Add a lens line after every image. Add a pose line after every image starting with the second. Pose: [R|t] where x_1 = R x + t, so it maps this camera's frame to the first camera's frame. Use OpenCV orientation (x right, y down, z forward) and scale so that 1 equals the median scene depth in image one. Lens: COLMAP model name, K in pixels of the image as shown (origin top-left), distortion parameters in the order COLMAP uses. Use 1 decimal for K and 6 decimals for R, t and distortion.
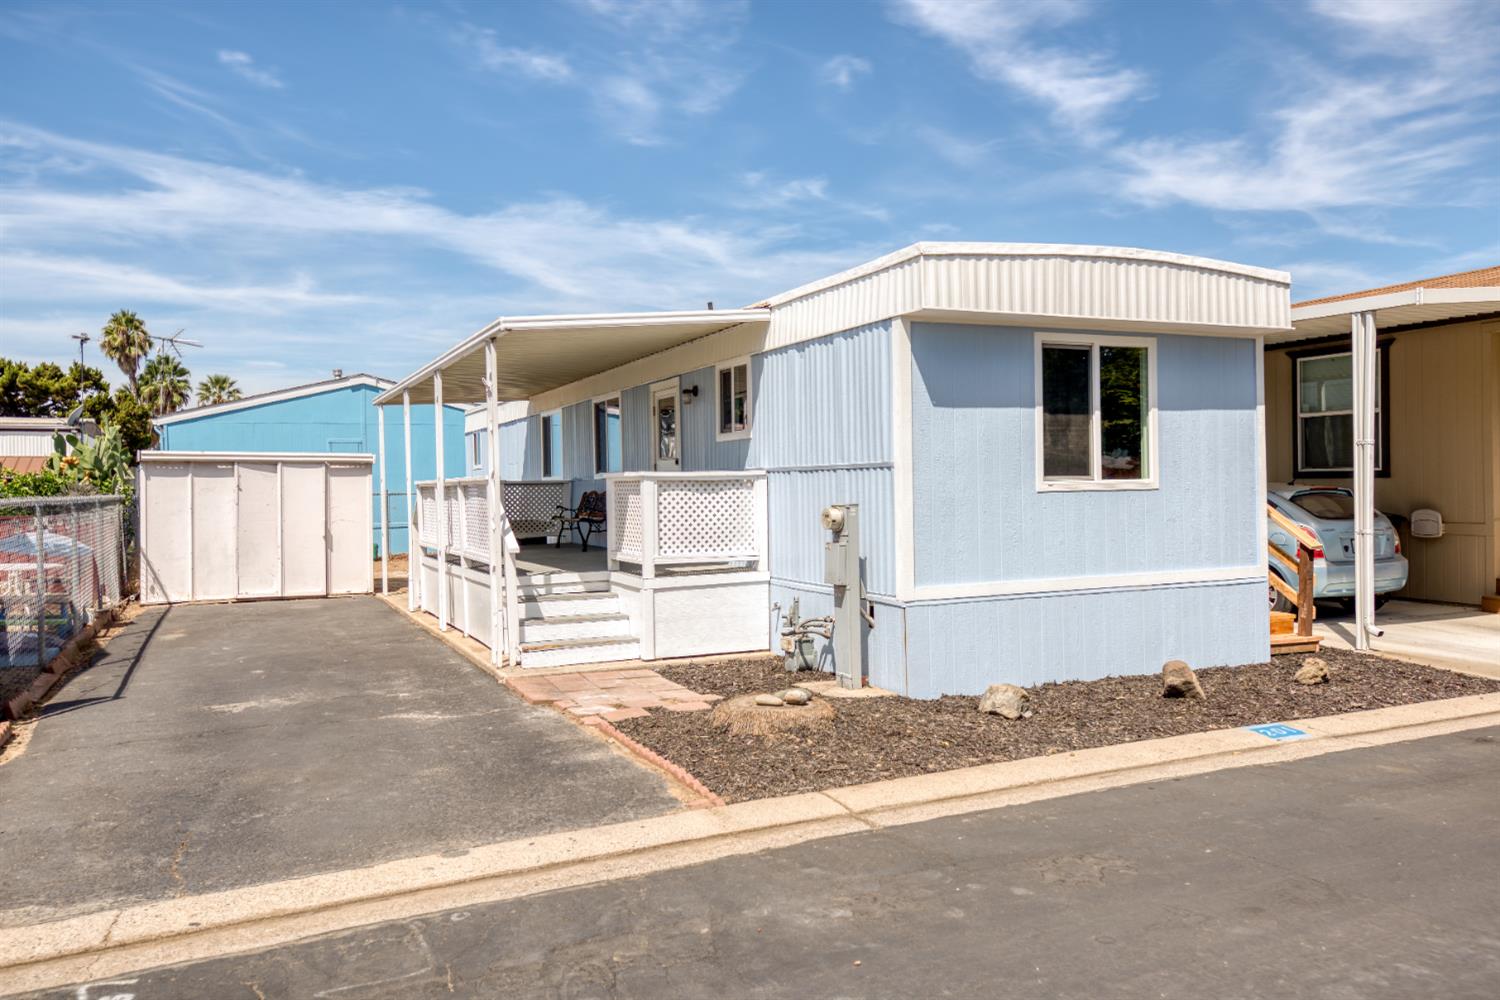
lens RADIAL K [[1091.8, 0, 751.4], [0, 1091.8, 491.3], [0, 0, 1]] dist [0.036751, -0.000550]
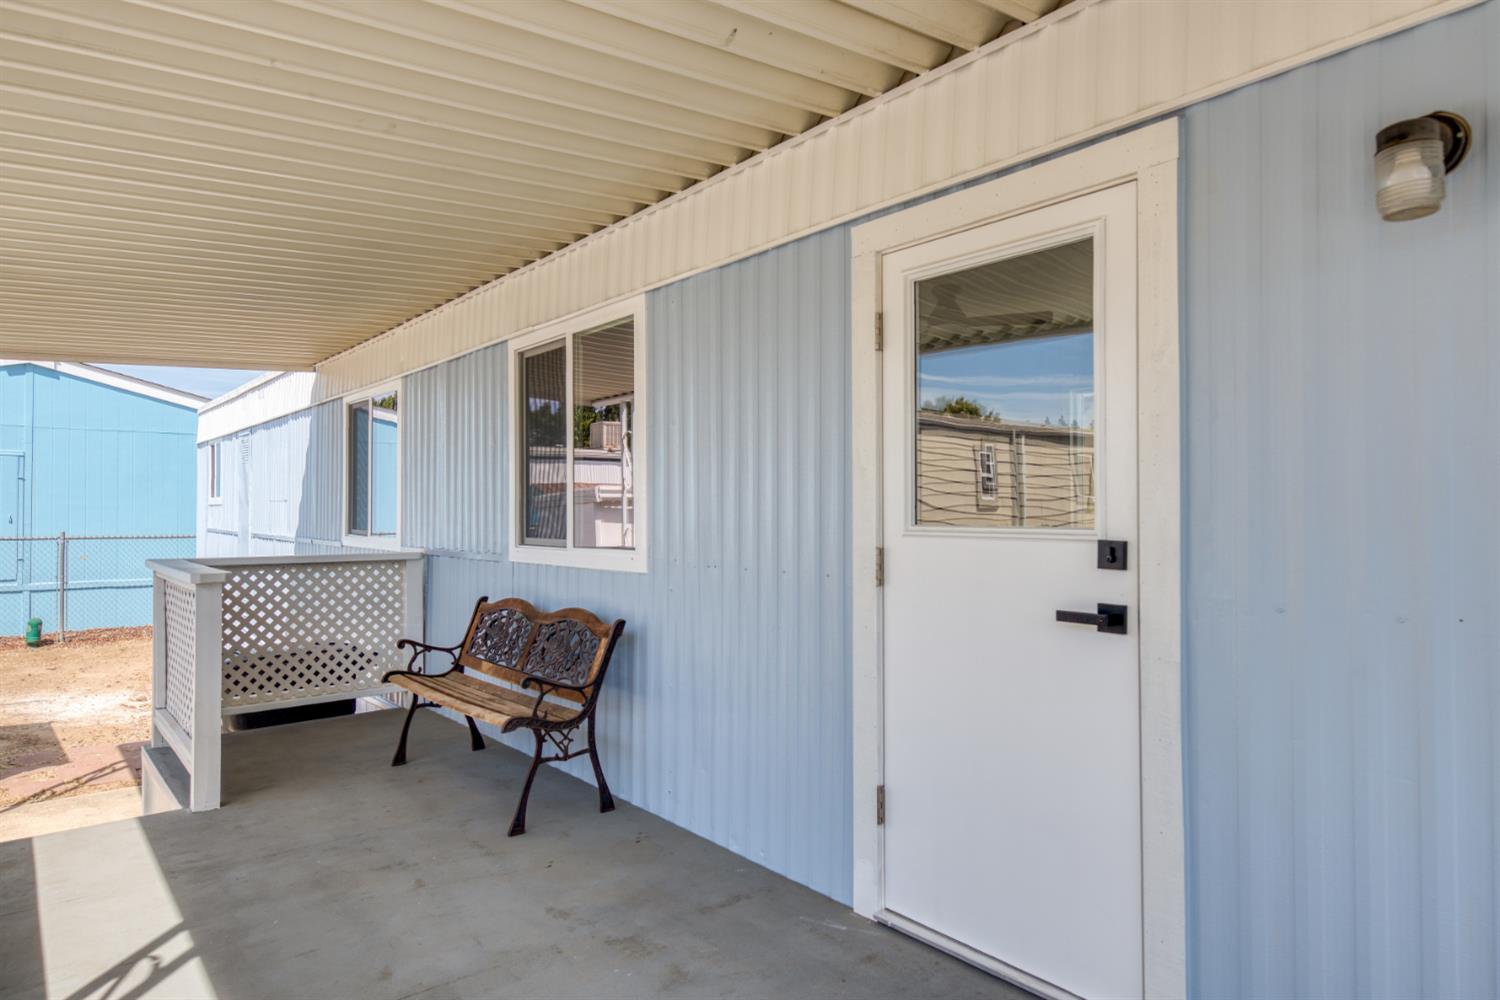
lens RADIAL K [[909.2, 0, 749.6], [0, 909.2, 491.6], [0, 0, 1]] dist [0.013873, -0.000684]
pose [[0.968479, 0.010000, 0.248892, -0.214186], [-0.004839, 0.999761, -0.021338, -0.040770], [-0.249046, 0.019461, 0.968296, 1.025618]]
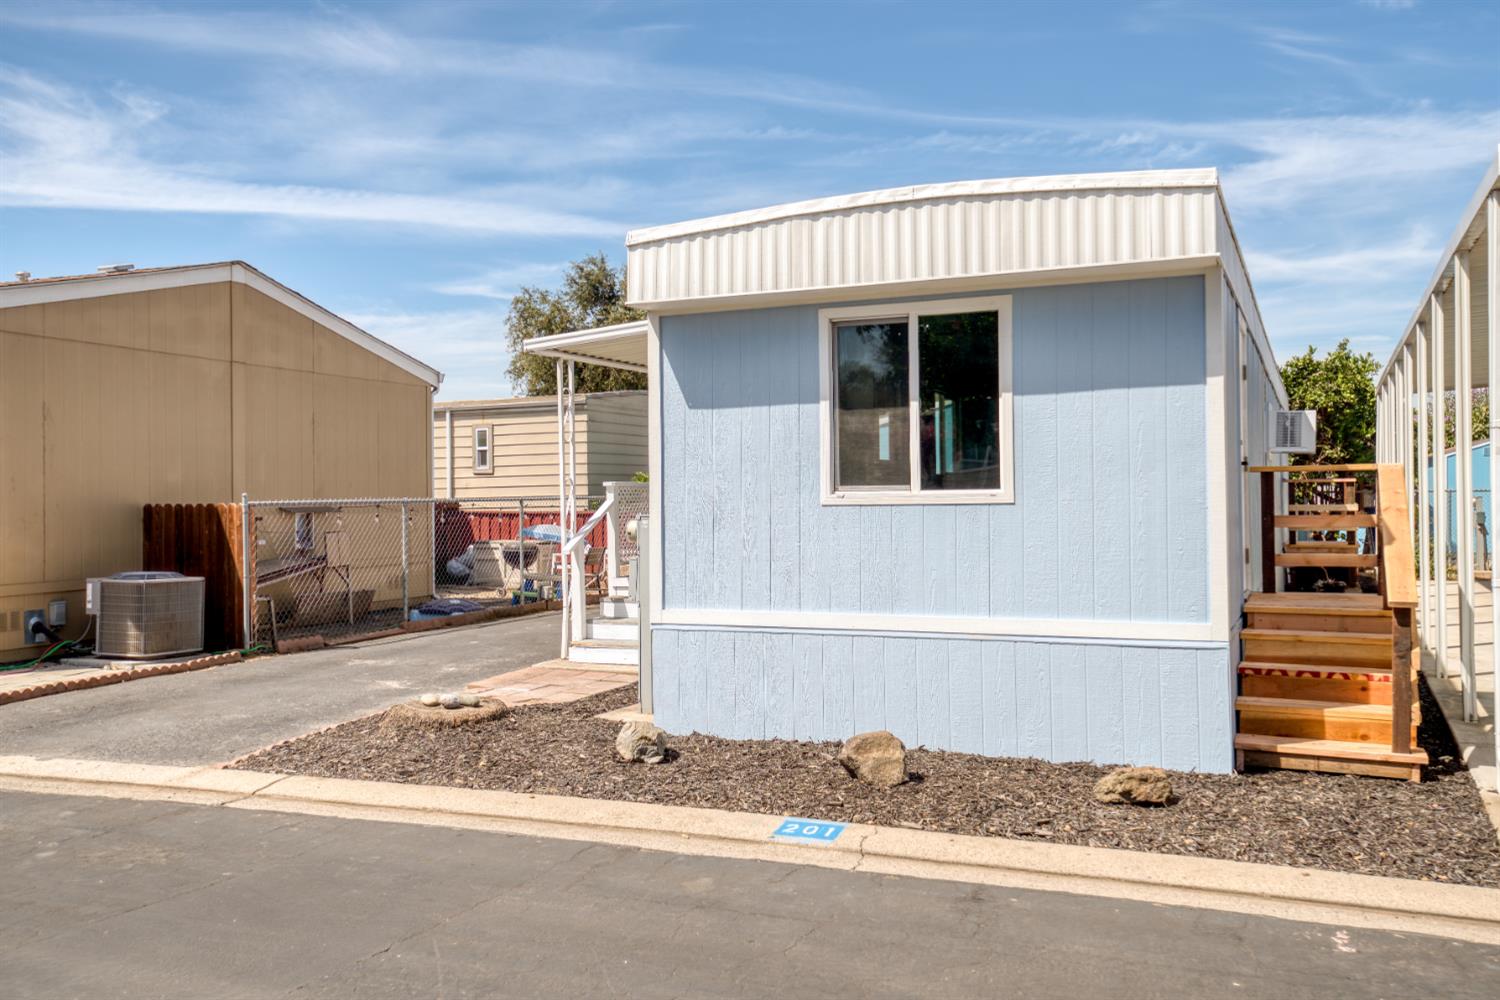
lens RADIAL K [[1267.9, 0, 836.2], [0, 1267.9, 503.5], [0, 0, 1]] dist [0.037882, -0.001233]
pose [[0.682148, 0.013604, -0.731087, 0.836908], [-0.003066, 0.999871, 0.015745, -0.014163], [0.731208, -0.008499, 0.682102, 0.316994]]
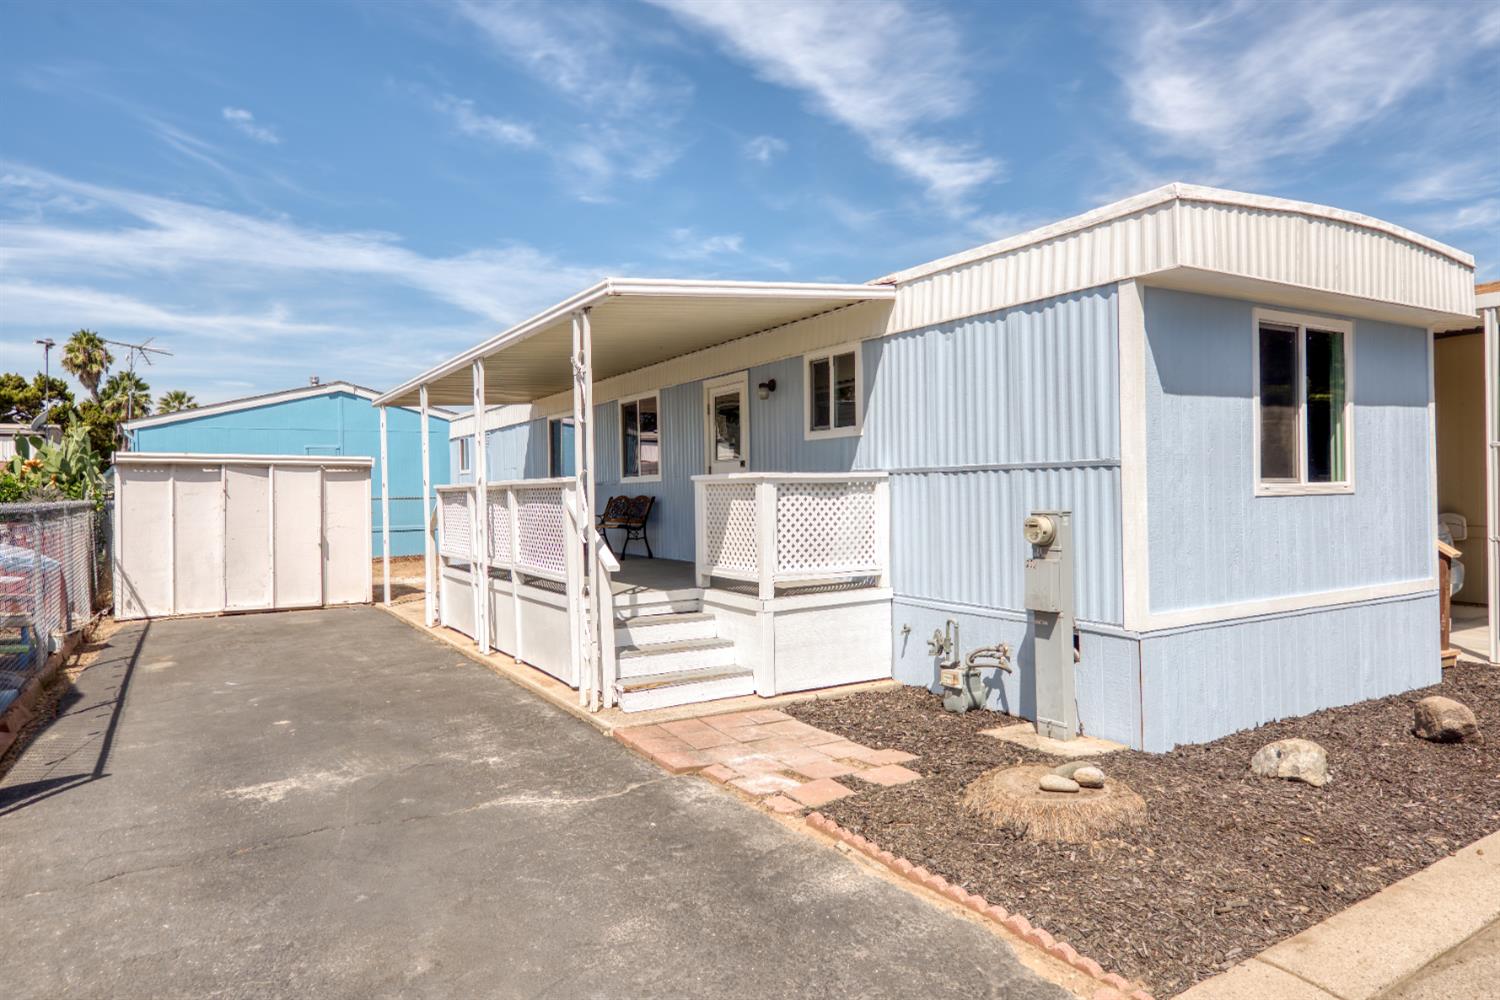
lens RADIAL K [[909.2, 0, 749.6], [0, 909.2, 491.6], [0, 0, 1]] dist [0.013873, -0.000684]
pose [[0.993904, -0.000614, 0.110246, -0.180751], [0.001108, 0.999990, -0.004421, -0.000354], [-0.110242, 0.004516, 0.993894, 0.297434]]
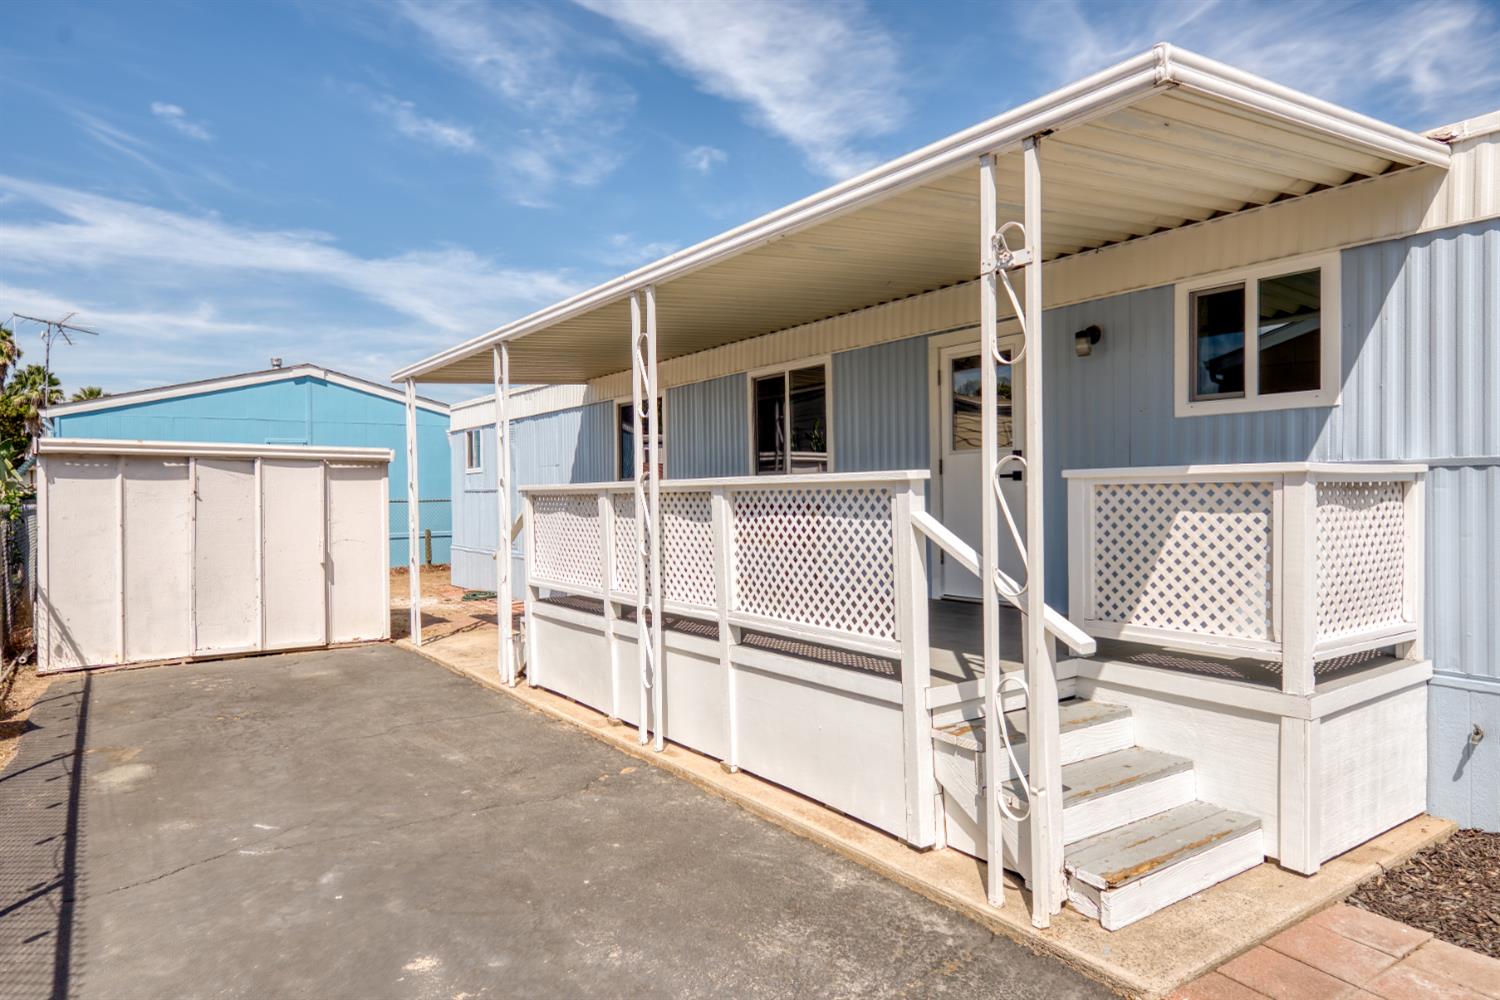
lens RADIAL K [[884.6, 0, 747.5], [0, 884.6, 461.0], [0, 0, 1]] dist [0.006605, -0.001010]
pose [[0.982426, 0.005098, 0.186585, -0.381495], [0.002456, 0.999187, -0.040233, -0.002460], [-0.186639, 0.039984, 0.981615, 0.638860]]
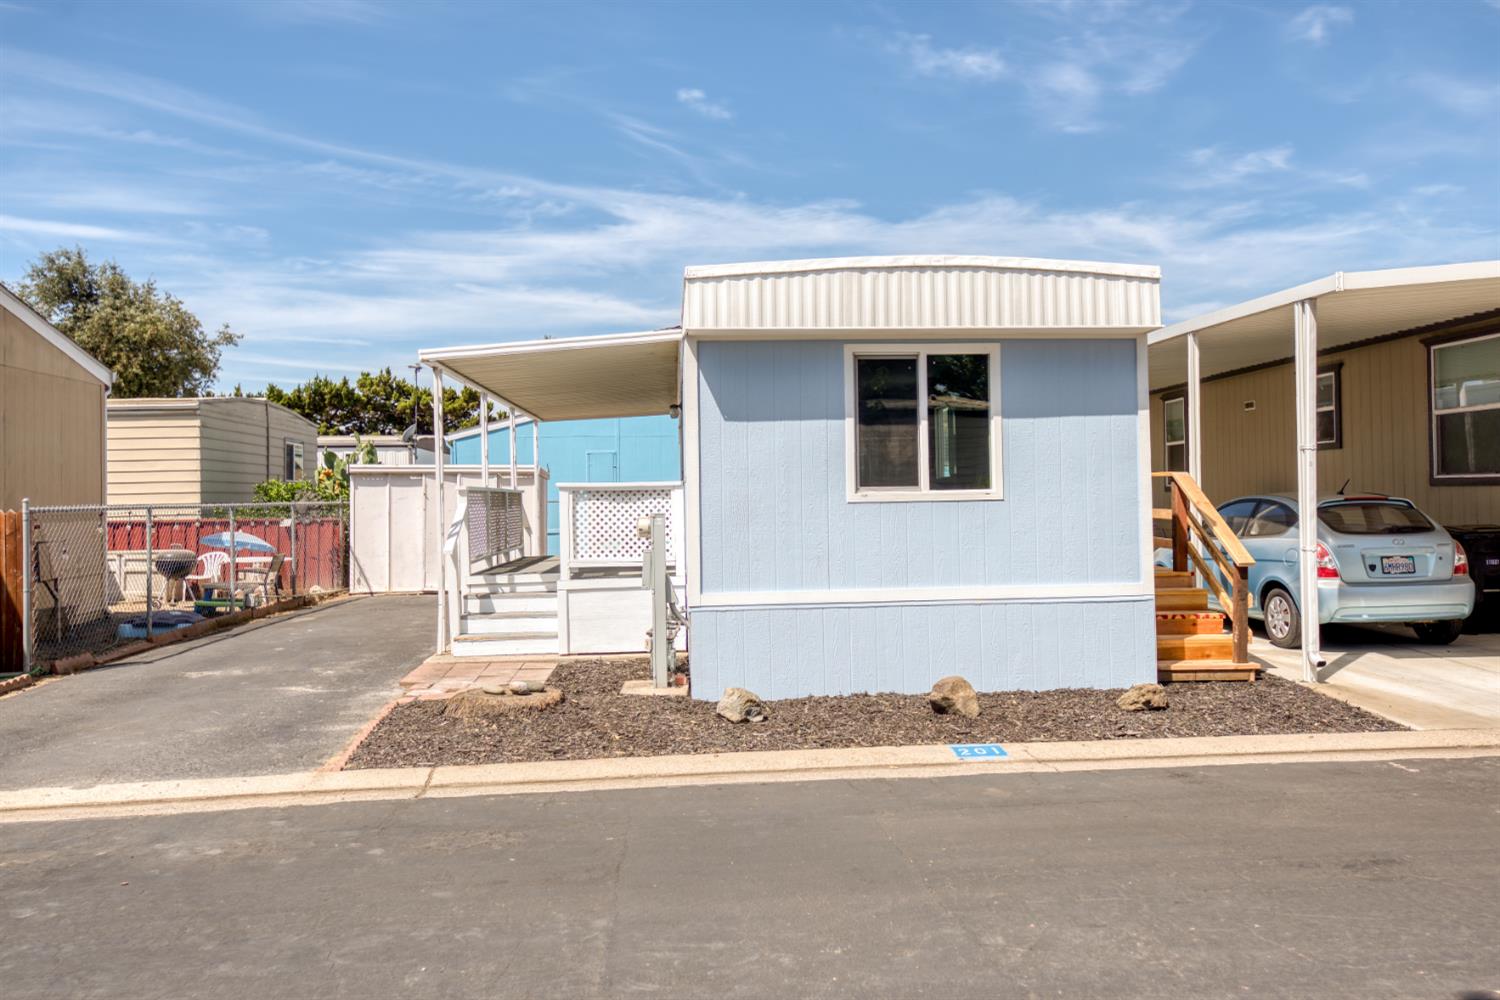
lens RADIAL K [[1117.6, 0, 790.5], [0, 1117.6, 496.3], [0, 0, 1]] dist [0.042238, -0.003457]
pose [[0.944852, 0.000951, -0.327496, 0.479301], [-0.000993, 1.000000, 0.000039, -0.004958], [0.327496, 0.000289, 0.944853, 0.009036]]
